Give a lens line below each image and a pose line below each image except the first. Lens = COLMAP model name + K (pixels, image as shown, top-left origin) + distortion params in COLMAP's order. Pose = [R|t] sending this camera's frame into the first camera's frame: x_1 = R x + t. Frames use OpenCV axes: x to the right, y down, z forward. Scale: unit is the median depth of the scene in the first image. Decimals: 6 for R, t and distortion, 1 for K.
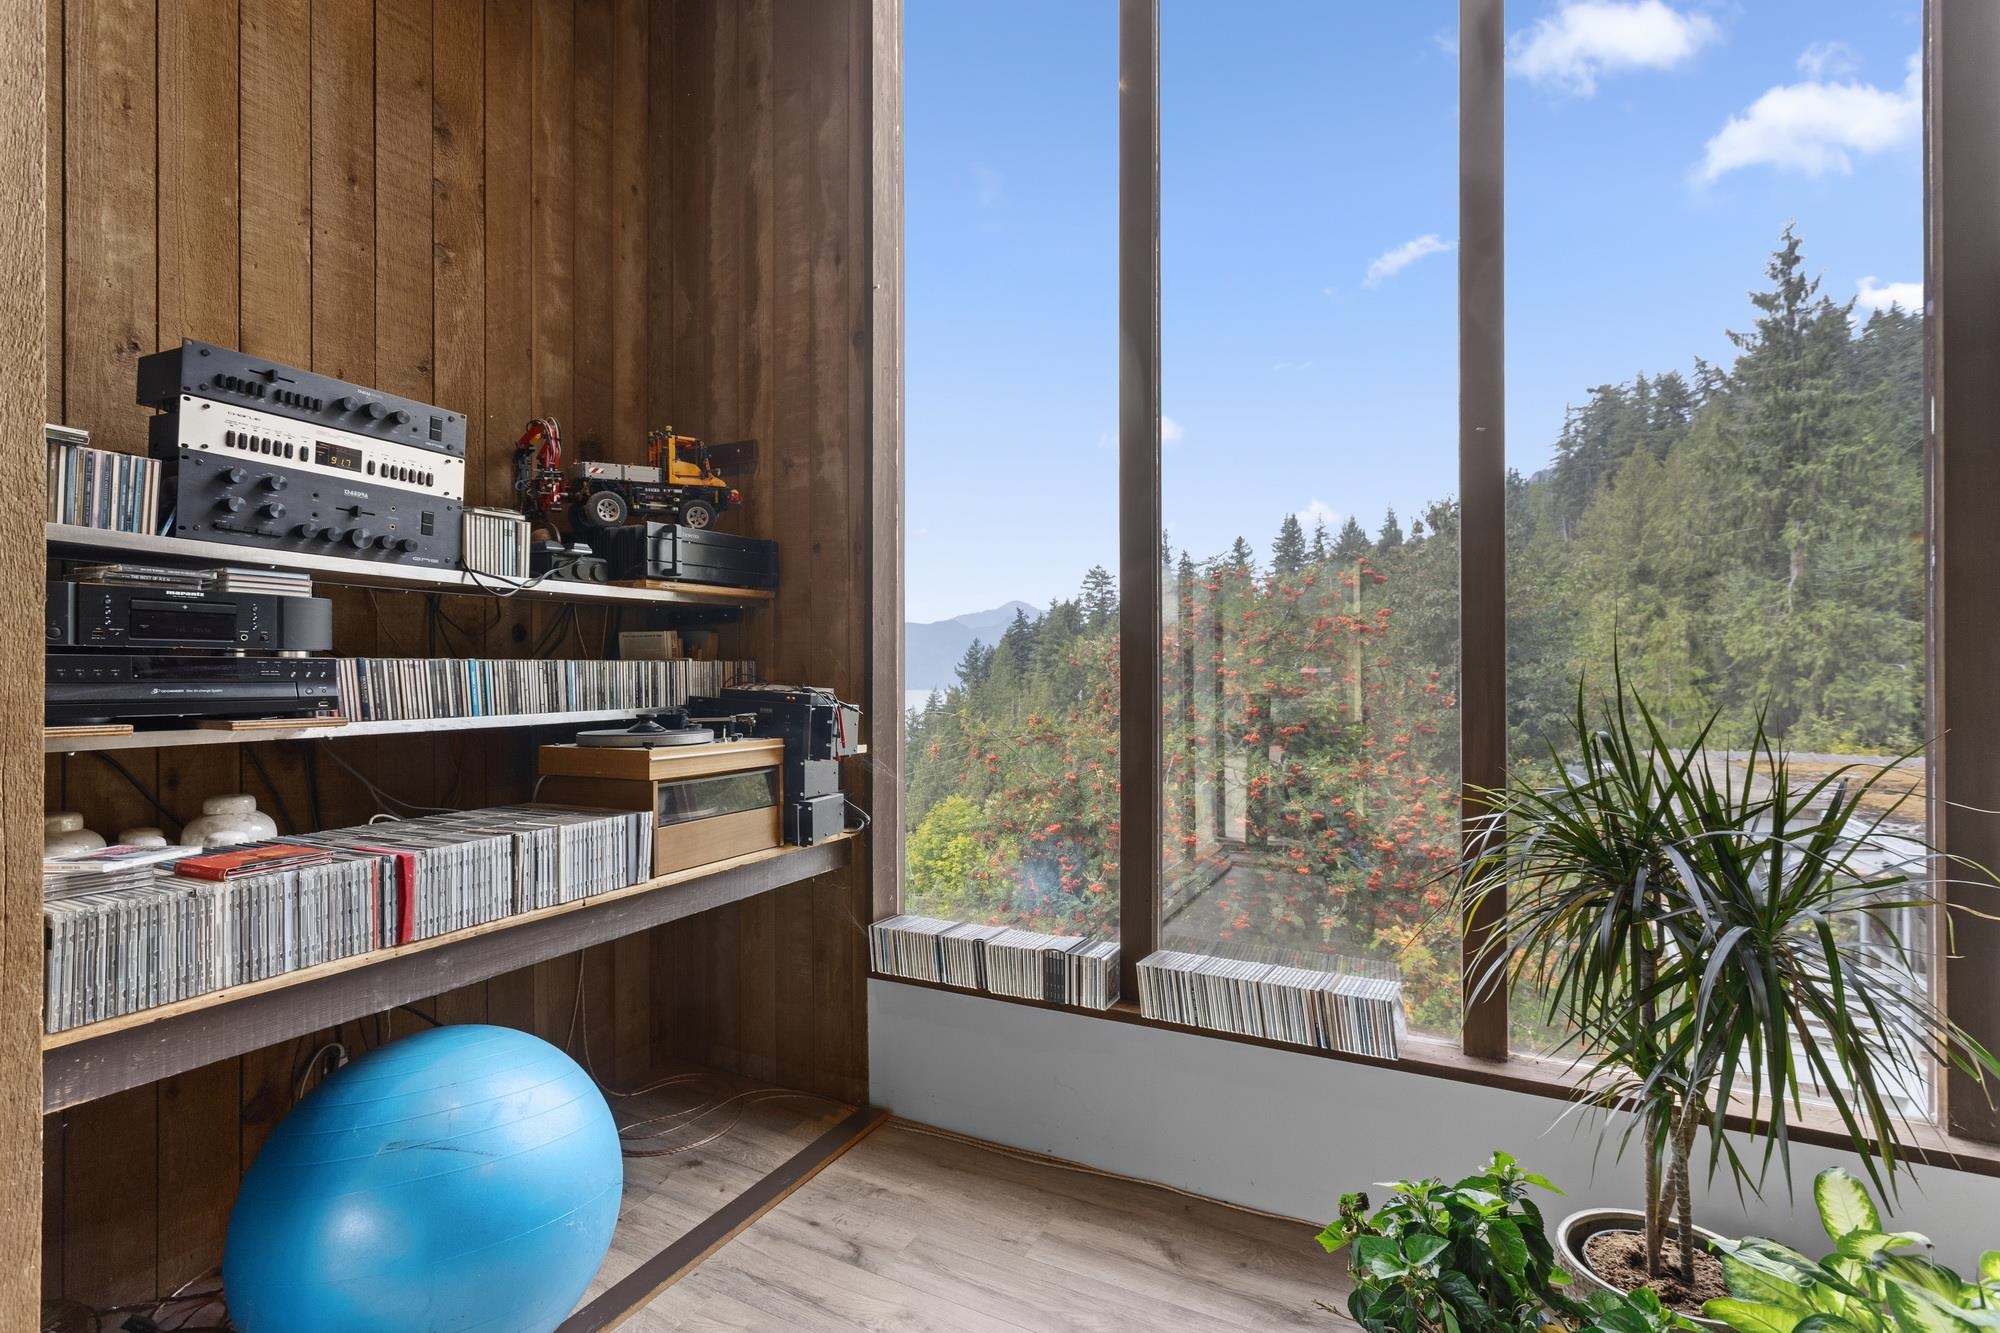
lens RADIAL K [[968.4, 0, 1000.0], [0, 968.4, 666.5], [0, 0, 1]] dist [0.001691, 0.000329]
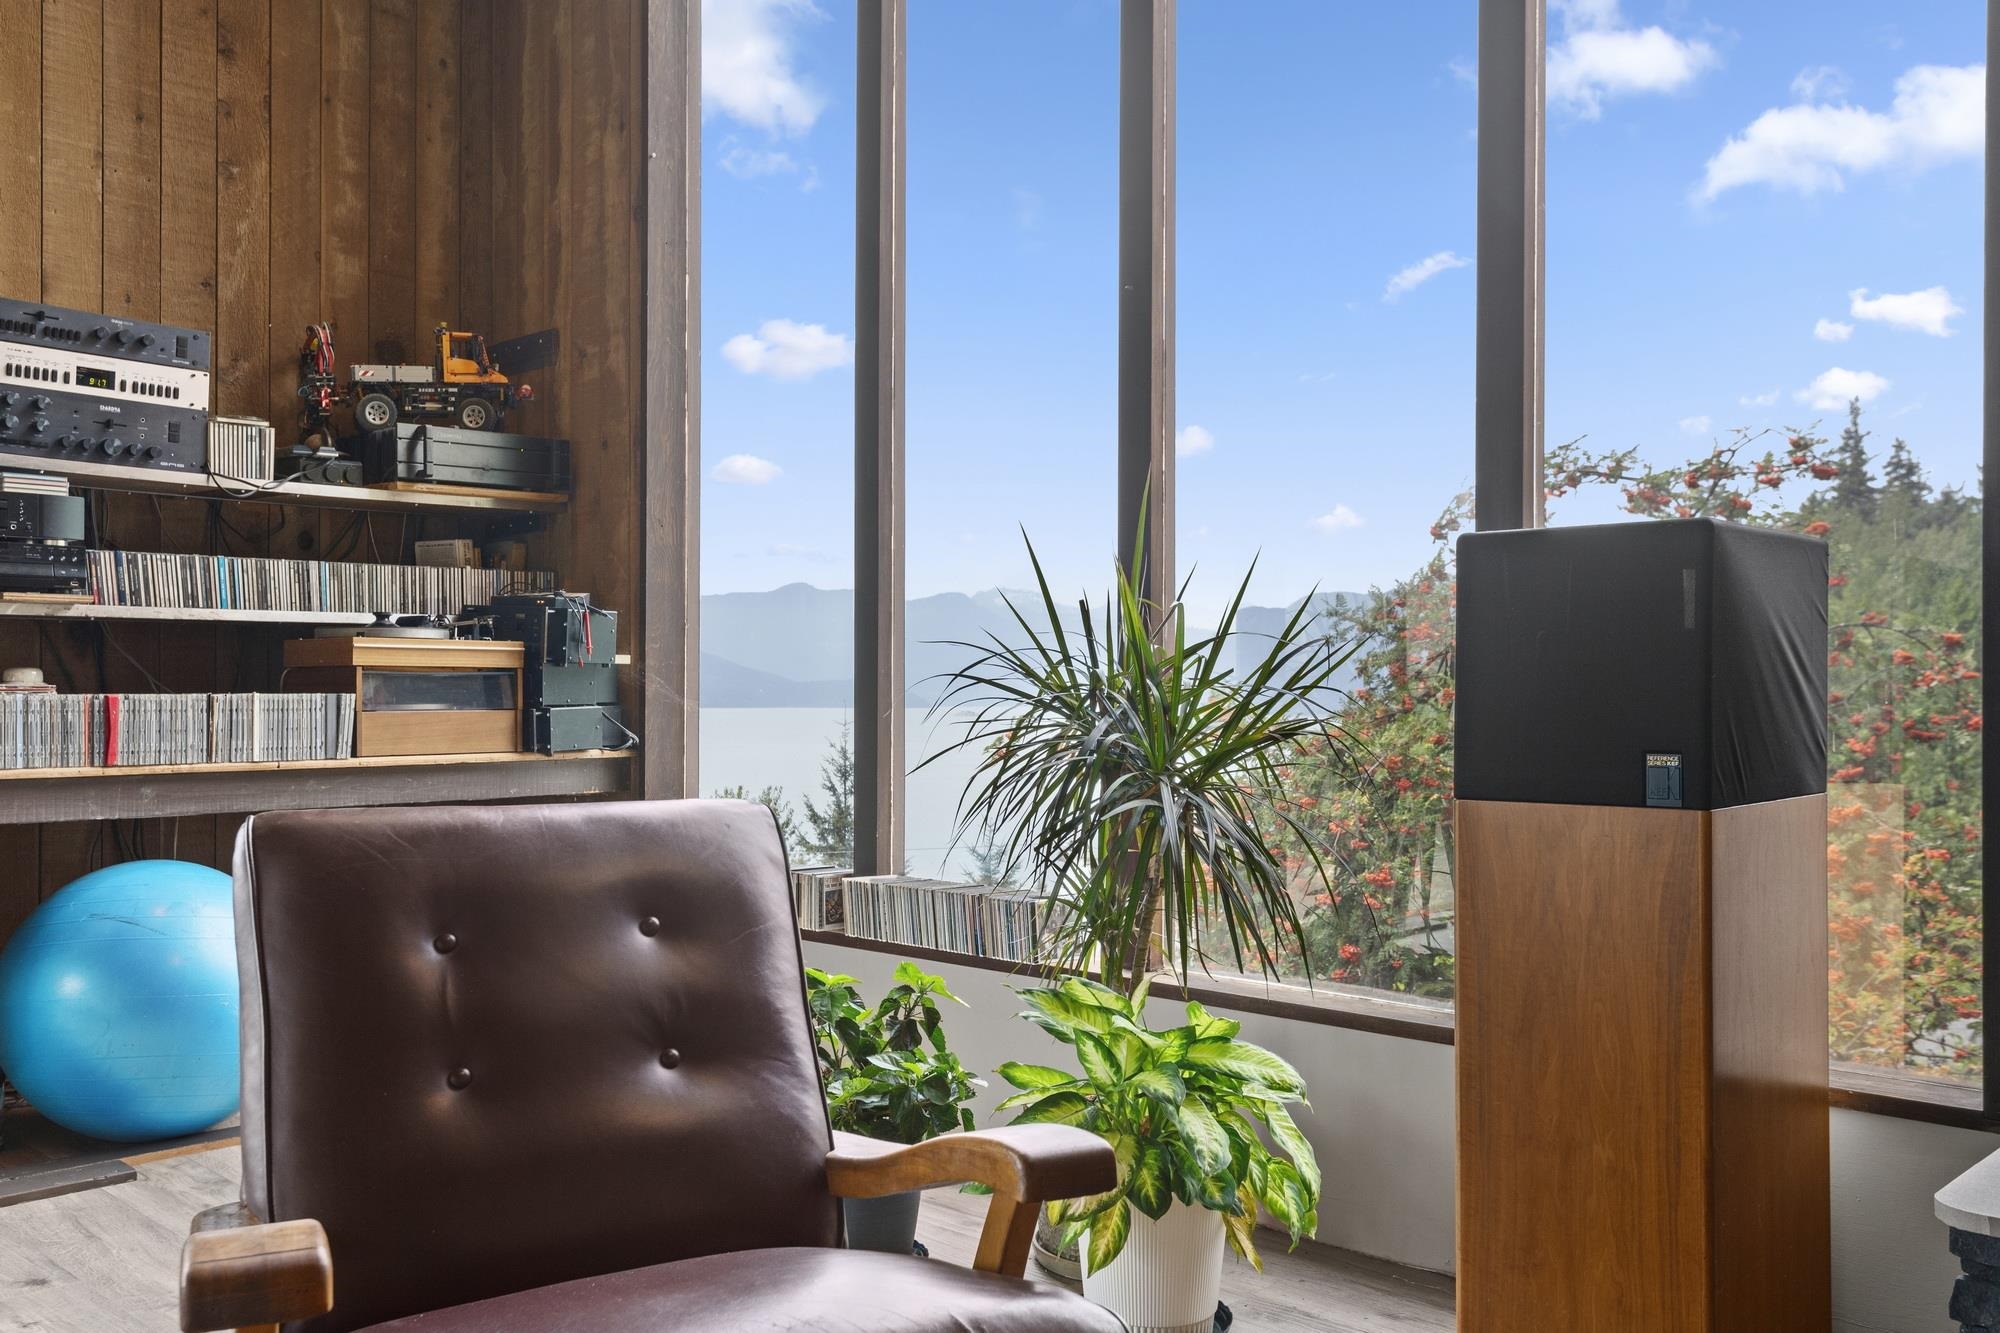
lens RADIAL K [[1786.8, 0, 986.4], [0, 1786.8, 671.1], [0, 0, 1]] dist [0.007647, 0.004221]
pose [[0.956093, 0.002620, -0.293053, 0.786039], [-0.003282, 0.999993, -0.001767, 0.111115], [0.293046, 0.002652, 0.956095, -0.605176]]
